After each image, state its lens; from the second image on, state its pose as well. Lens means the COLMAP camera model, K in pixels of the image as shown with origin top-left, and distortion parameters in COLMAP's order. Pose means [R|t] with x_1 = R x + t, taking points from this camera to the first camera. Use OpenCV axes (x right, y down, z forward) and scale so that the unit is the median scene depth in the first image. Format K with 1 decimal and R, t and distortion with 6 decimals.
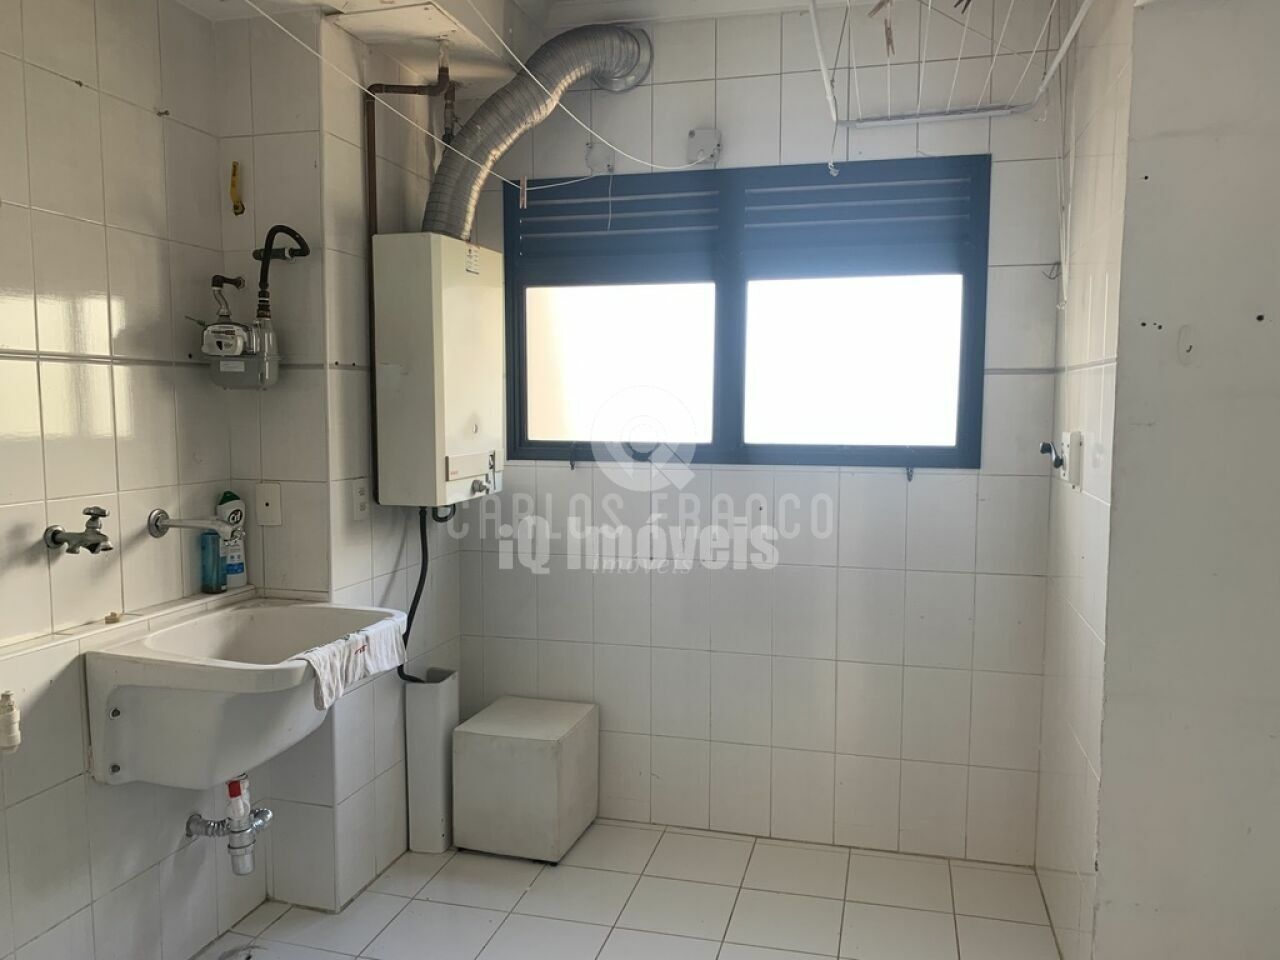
lens RADIAL K [[980.7, 0, 640.0], [0, 980.7, 480.0], [0, 0, 1]] dist [-0.001028, 0.005647]
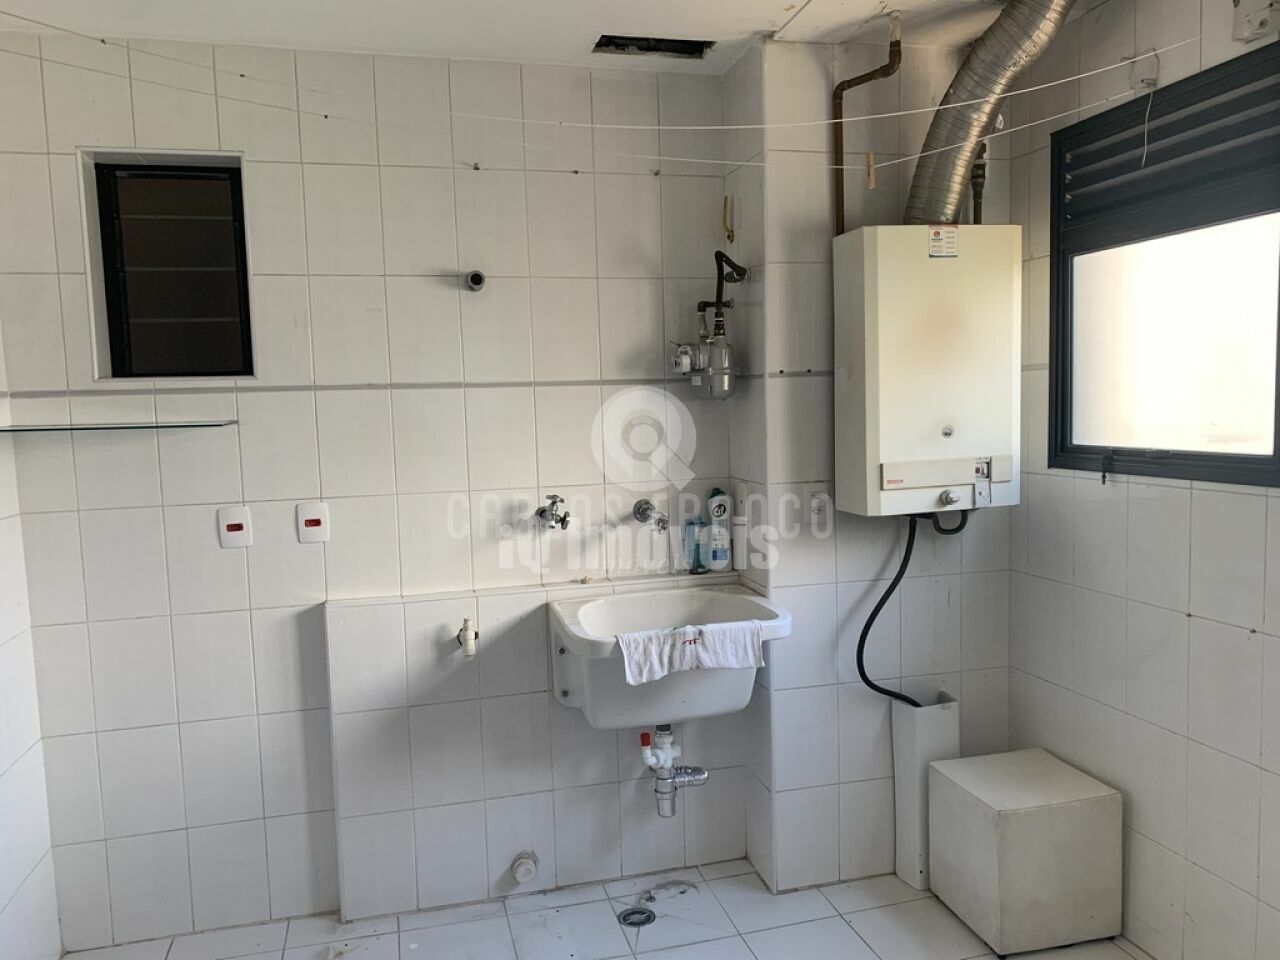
lens RADIAL K [[961.0, 0, 642.7], [0, 961.0, 474.5], [0, 0, 1]] dist [0.049606, -0.003599]
pose [[0.513383, 0.046958, -0.856874, 0.501295], [-0.037634, 0.998773, 0.032186, -0.036731], [0.857334, 0.015724, 0.514520, 0.345343]]
